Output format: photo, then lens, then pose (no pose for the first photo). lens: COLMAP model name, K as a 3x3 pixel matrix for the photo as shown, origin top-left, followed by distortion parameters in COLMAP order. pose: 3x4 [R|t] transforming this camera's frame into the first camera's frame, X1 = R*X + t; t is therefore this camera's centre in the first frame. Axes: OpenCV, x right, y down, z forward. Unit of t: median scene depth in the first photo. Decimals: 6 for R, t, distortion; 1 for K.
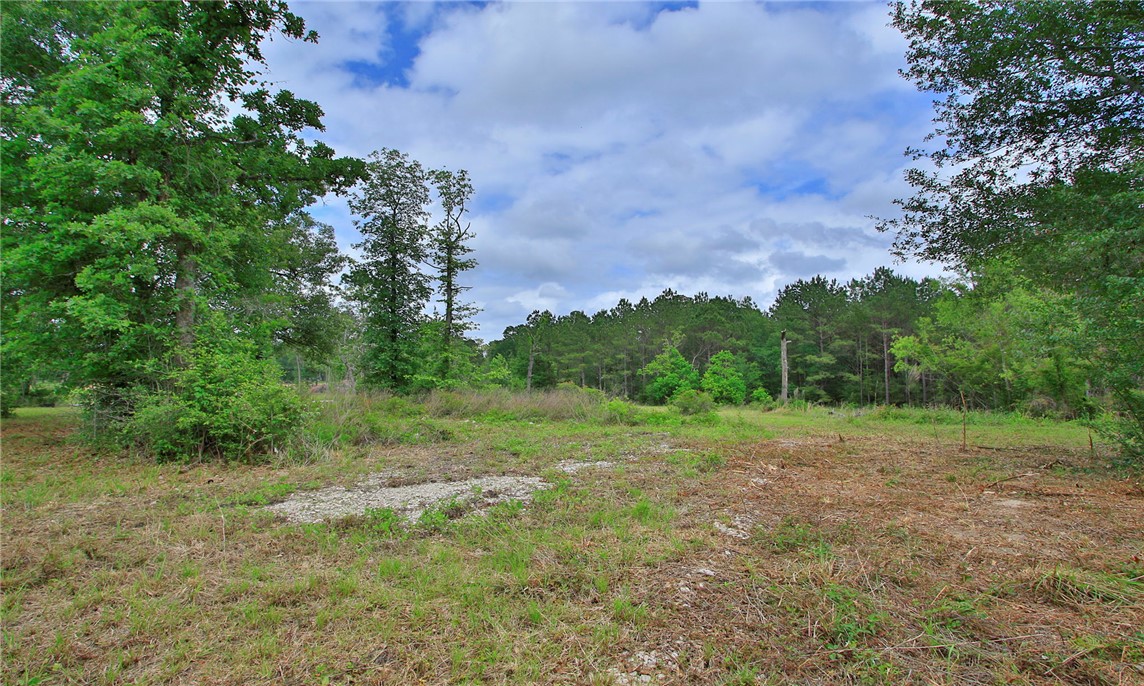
lens RADIAL K [[610.1, 0, 574.0], [0, 610.1, 348.6], [0, 0, 1]] dist [-0.000727, 0.000419]
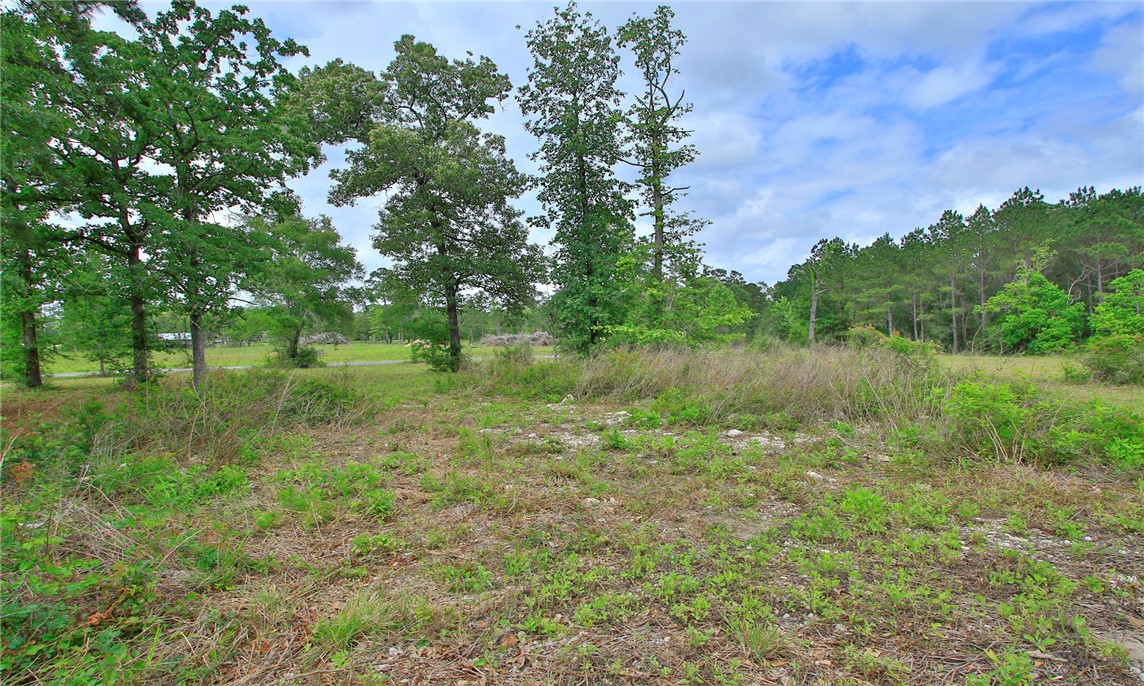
lens RADIAL K [[595.6, 0, 550.5], [0, 595.6, 344.0], [0, 0, 1]] dist [-0.027943, 0.000742]
pose [[0.872469, -0.018149, -0.488333, 0.005400], [0.055972, 0.996445, 0.062967, 0.008702], [0.485454, -0.082270, 0.870383, 0.164319]]
